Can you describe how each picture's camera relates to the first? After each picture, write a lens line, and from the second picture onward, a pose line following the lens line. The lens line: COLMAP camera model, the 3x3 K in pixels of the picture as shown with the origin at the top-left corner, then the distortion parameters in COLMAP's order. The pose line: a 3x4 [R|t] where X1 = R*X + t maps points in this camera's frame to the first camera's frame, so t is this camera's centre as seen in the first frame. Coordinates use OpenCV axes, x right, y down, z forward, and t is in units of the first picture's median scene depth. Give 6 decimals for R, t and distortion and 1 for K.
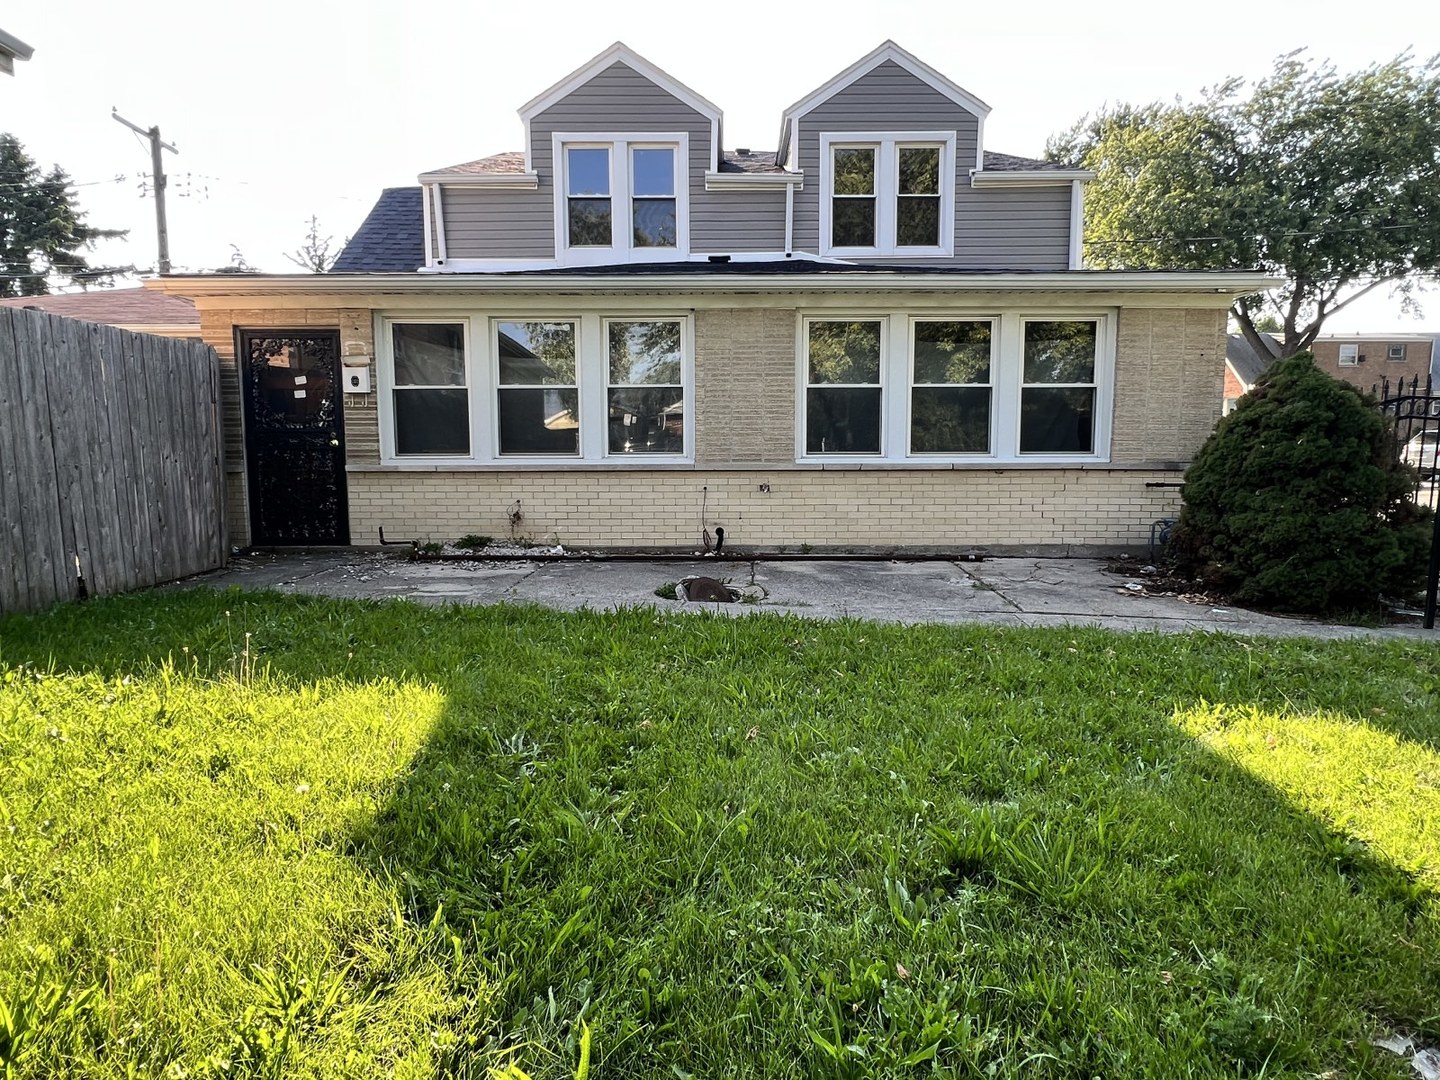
lens RADIAL K [[848.8, 0, 720.0], [0, 848.8, 540.0], [0, 0, 1]] dist [-0.000263, 0.000014]
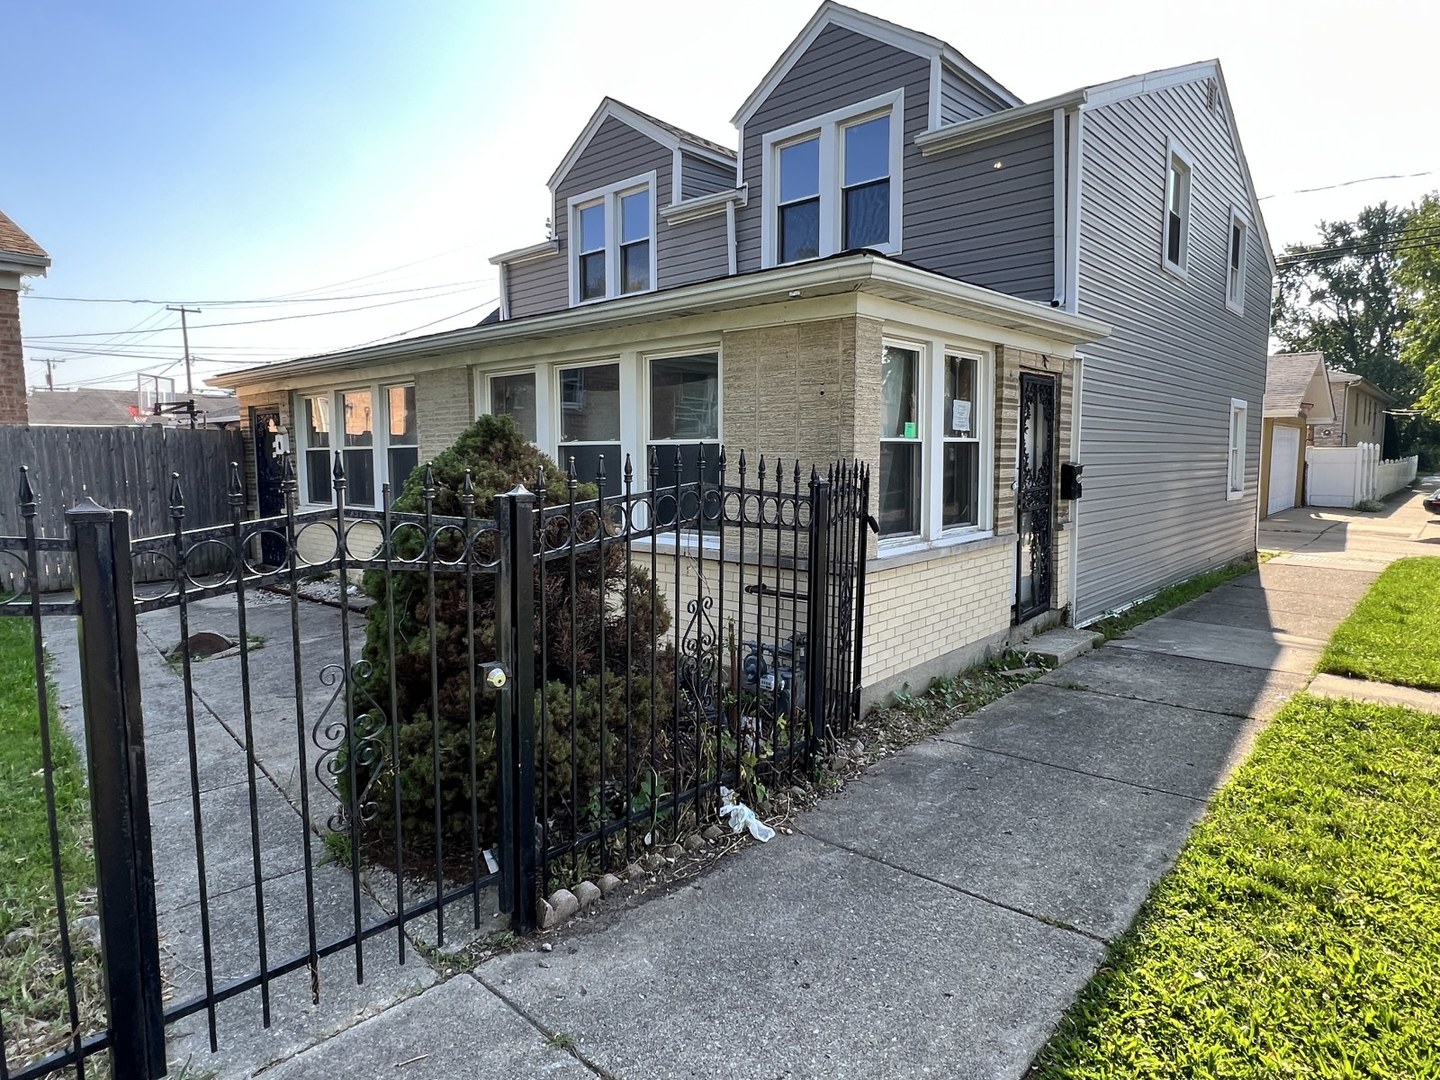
lens RADIAL K [[848.8, 0, 720.0], [0, 848.8, 540.0], [0, 0, 1]] dist [-0.000263, 0.000014]
pose [[0.740983, 0.067003, -0.668173, 0.688494], [-0.078185, 0.996851, 0.013258, -0.081702], [0.666957, 0.042417, 0.743888, 0.354643]]
